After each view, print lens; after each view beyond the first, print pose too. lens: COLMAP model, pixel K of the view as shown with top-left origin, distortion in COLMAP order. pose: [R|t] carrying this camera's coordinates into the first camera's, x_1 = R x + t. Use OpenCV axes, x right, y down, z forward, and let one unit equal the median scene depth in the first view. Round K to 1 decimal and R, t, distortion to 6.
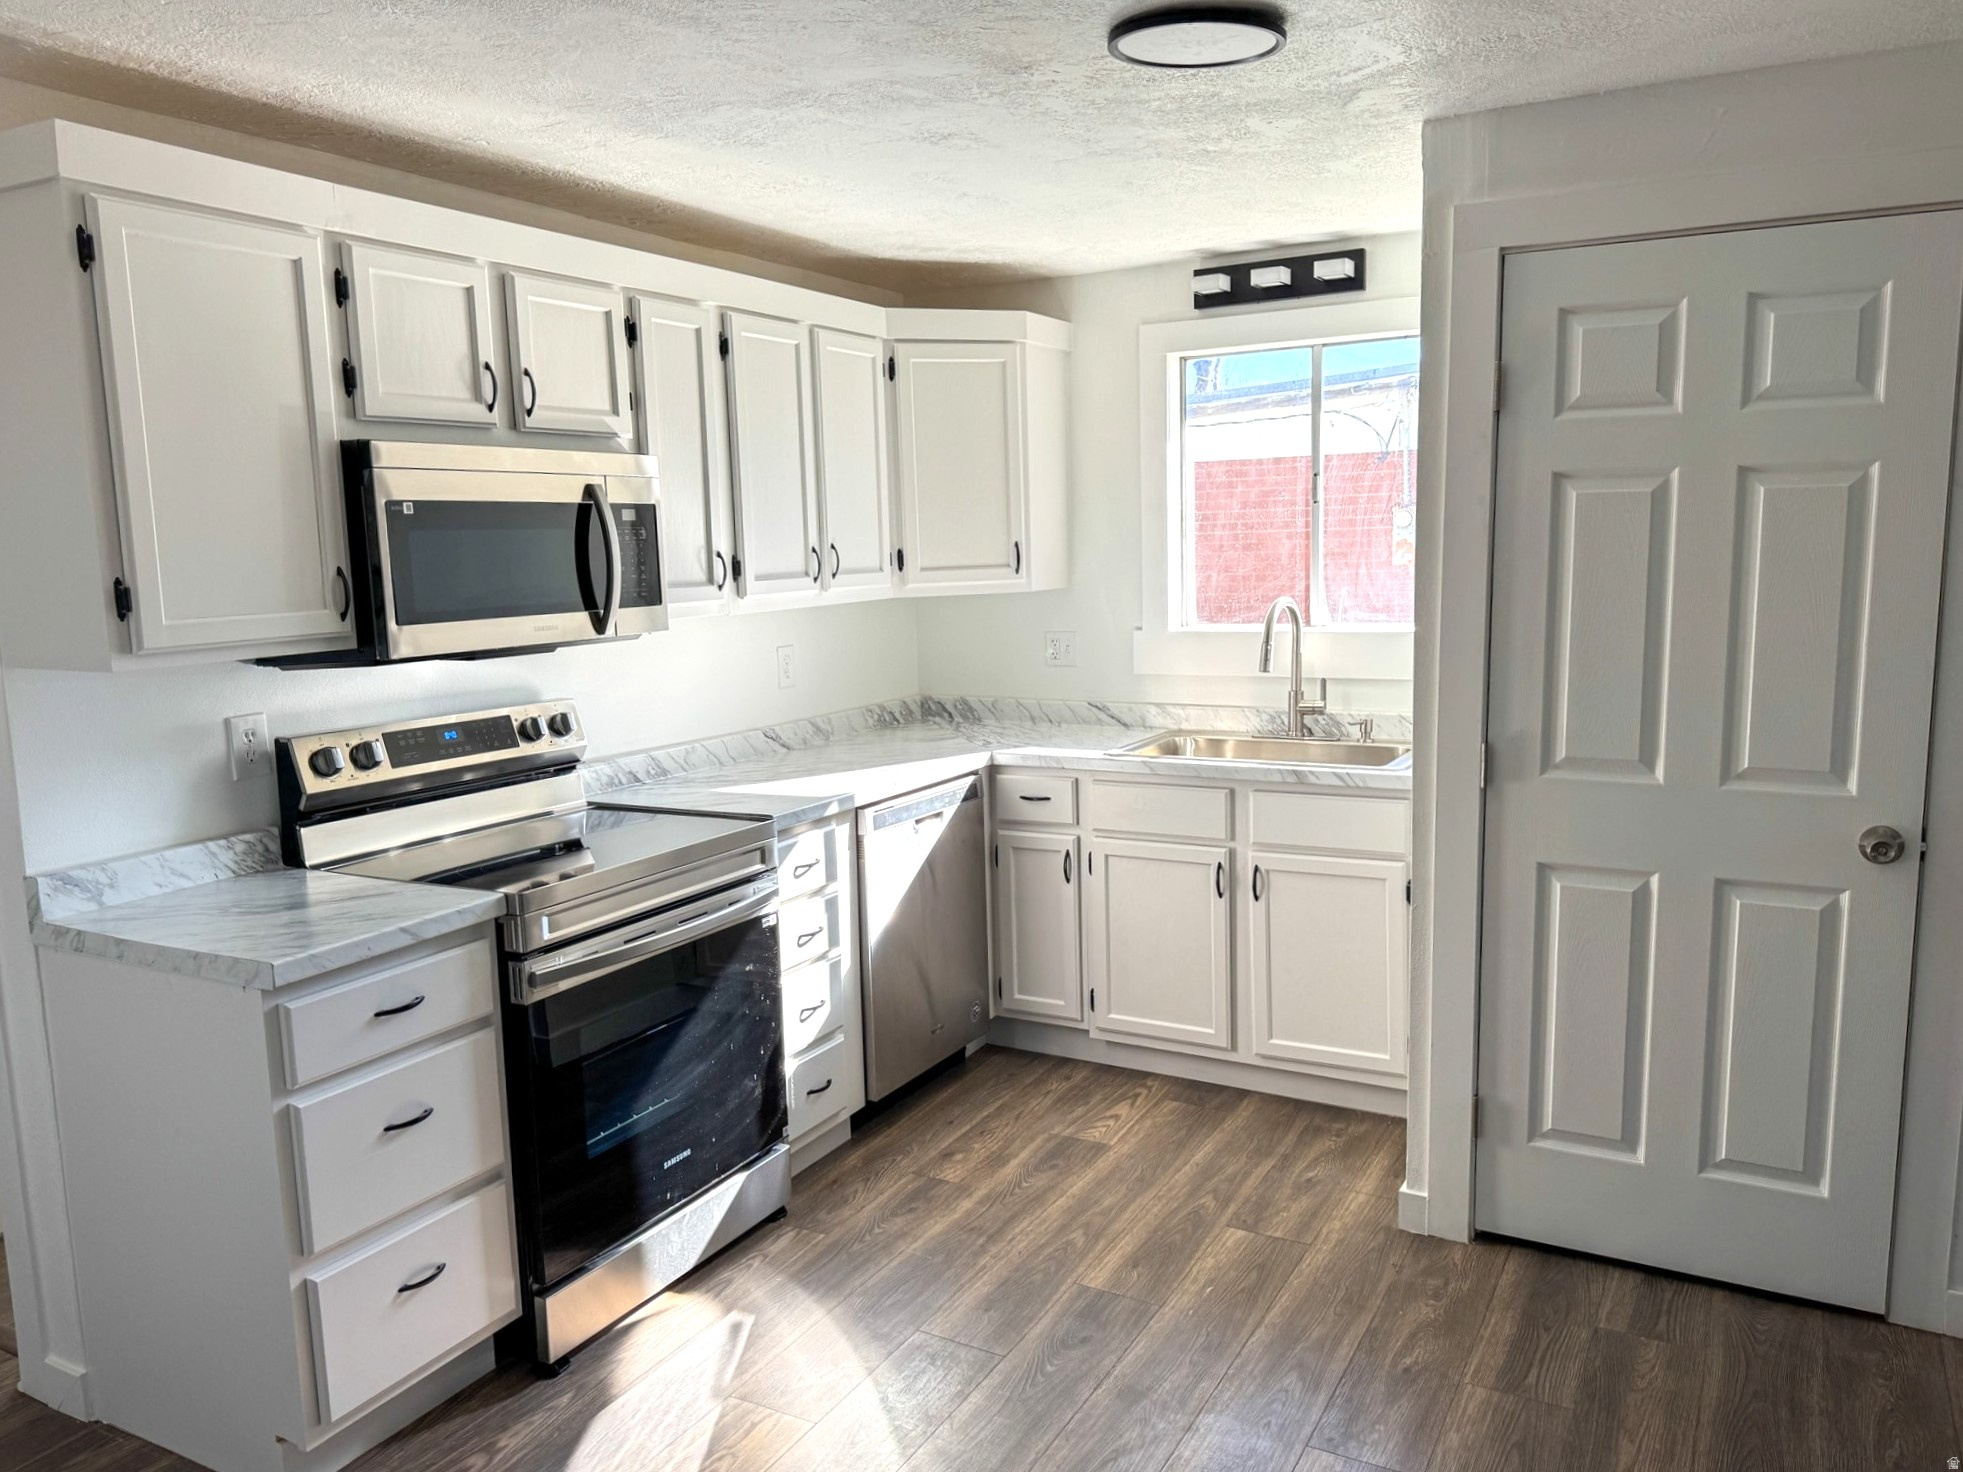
lens RADIAL K [[1433.2, 0, 983.0], [0, 1433.2, 735.0], [0, 0, 1]] dist [0.028918, -0.029134]
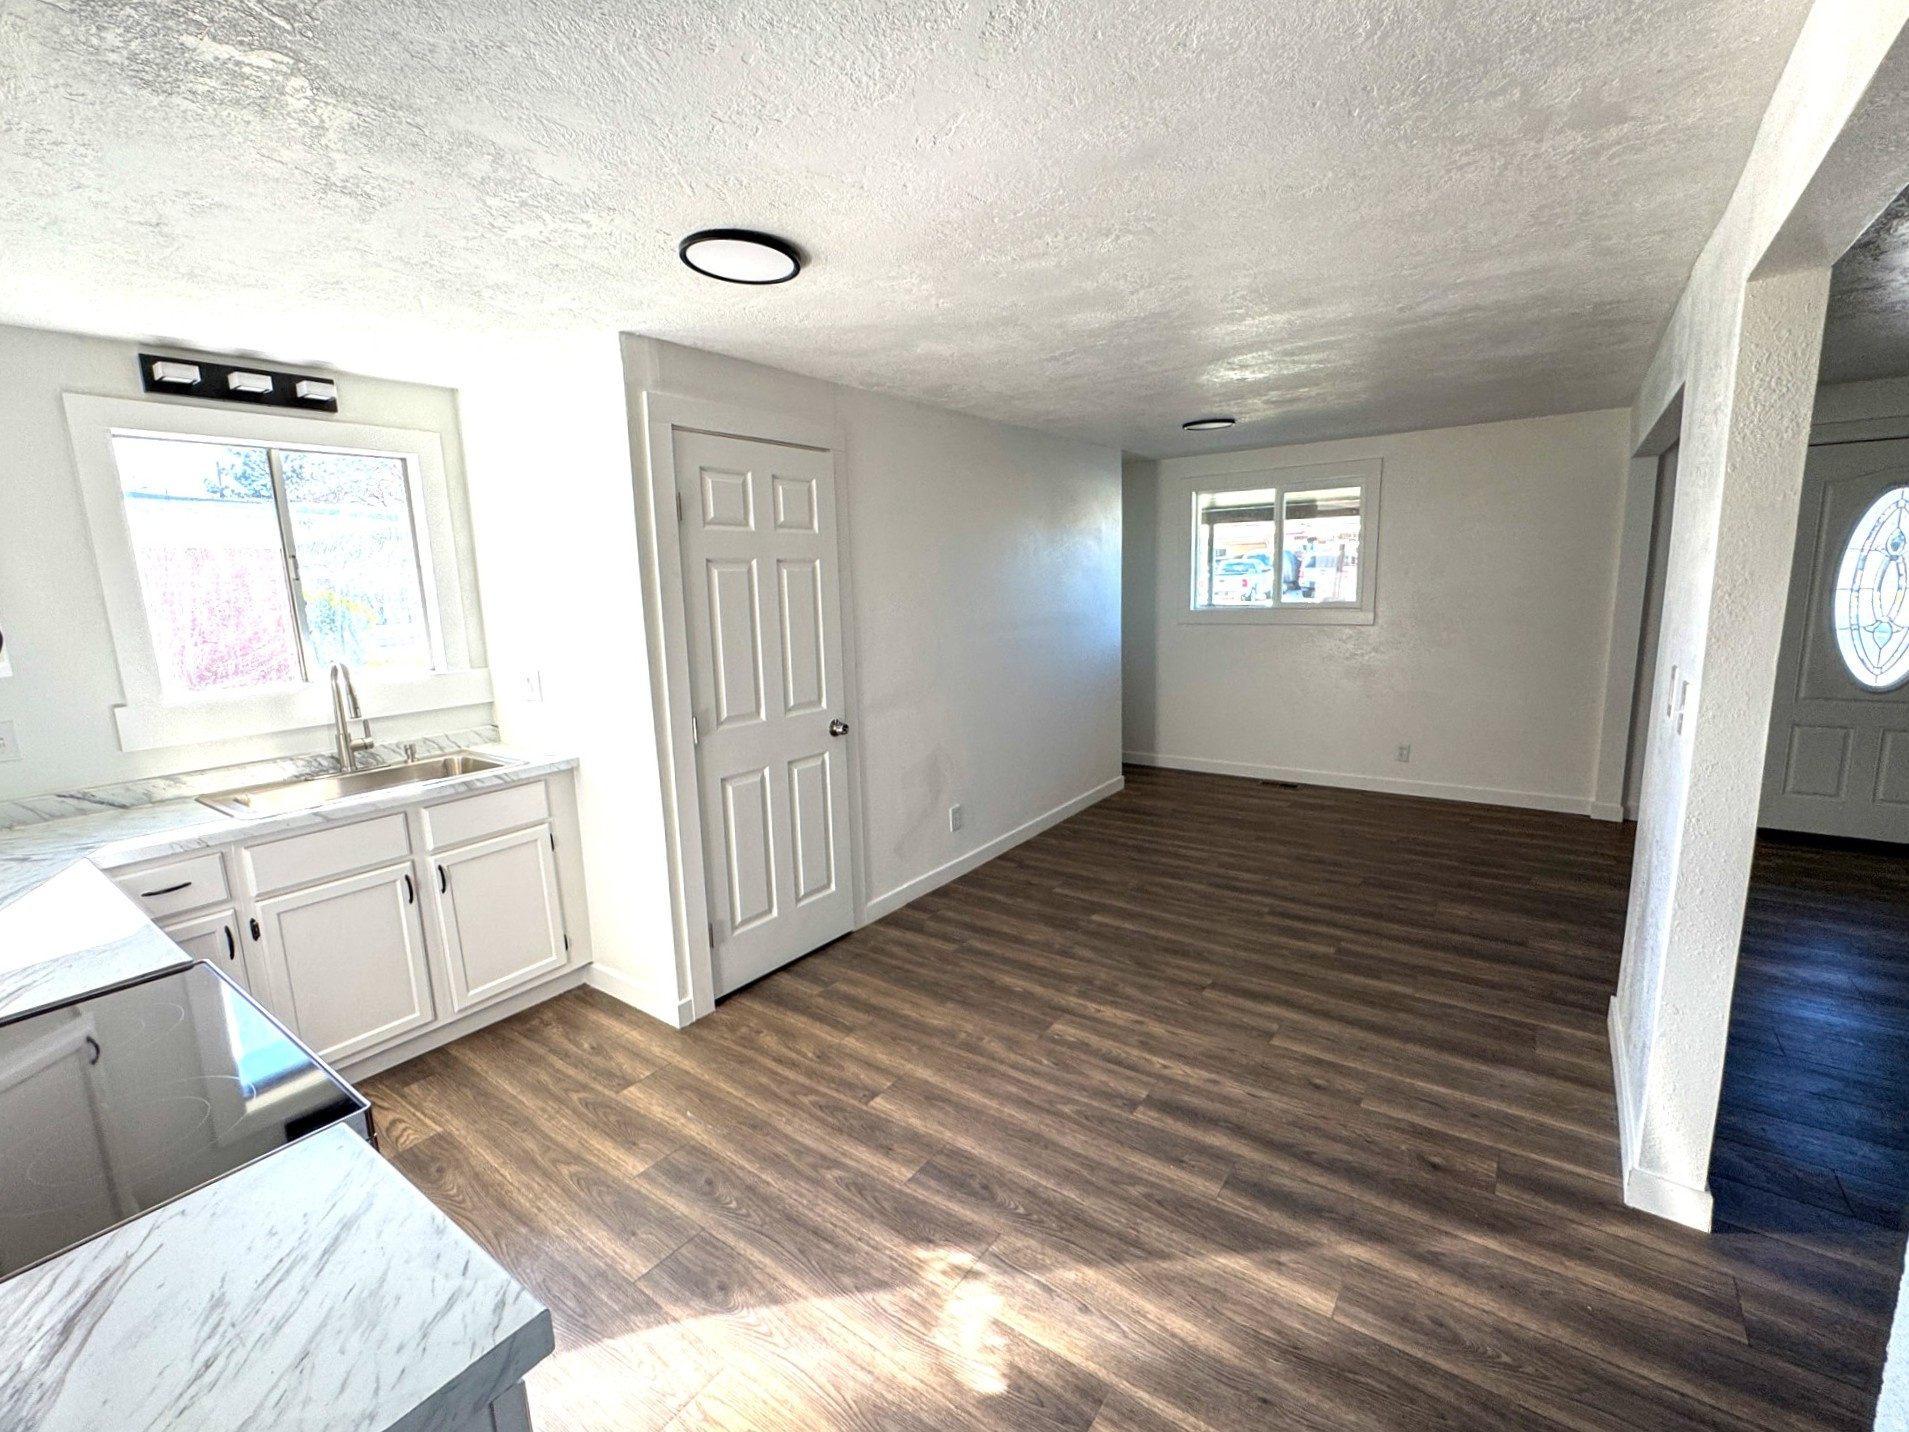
lens RADIAL K [[812.9, 0, 963.9], [0, 812.9, 706.2], [0, 0, 1]] dist [-0.003978, 0.000395]
pose [[0.130615, -0.135743, 0.982097, -0.532392], [0.168088, 0.979274, 0.112998, -0.060025], [-0.977080, 0.150319, 0.150725, 0.526759]]
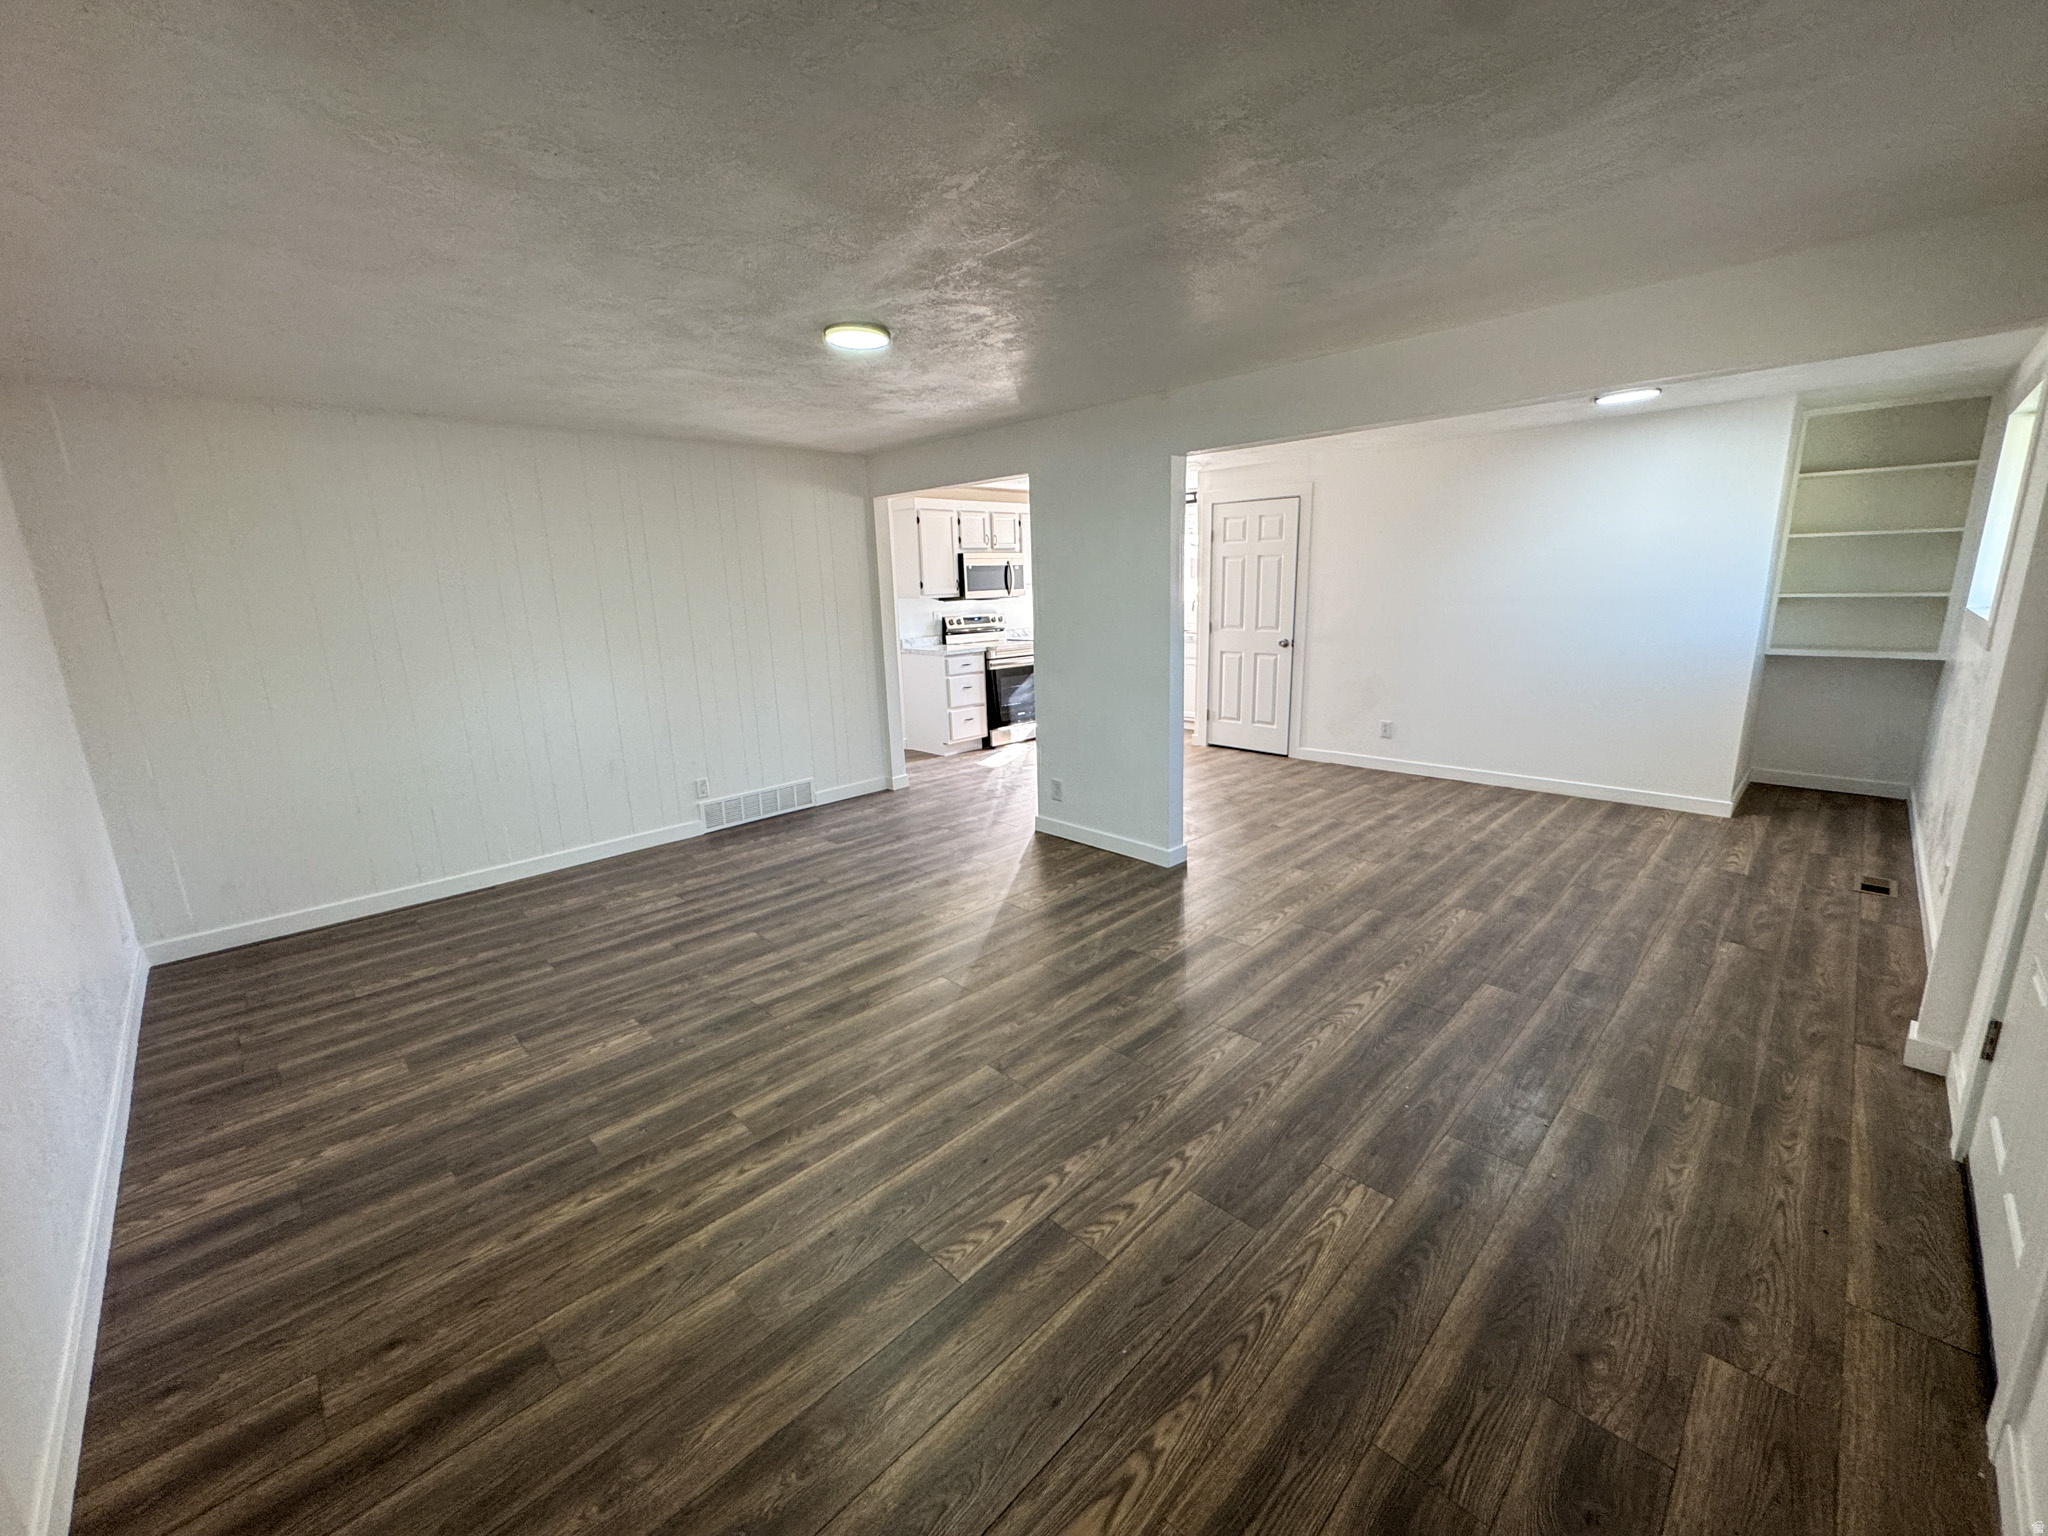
lens RADIAL K [[827.6, 0, 1019.0], [0, 827.6, 757.9], [0, 0, 1]] dist [-0.007806, 0.002112]
pose [[0.958089, 0.056838, -0.280774, 0.496694], [-0.033291, 0.995570, 0.087937, 0.198838], [0.284528, -0.074904, 0.955737, -1.434615]]
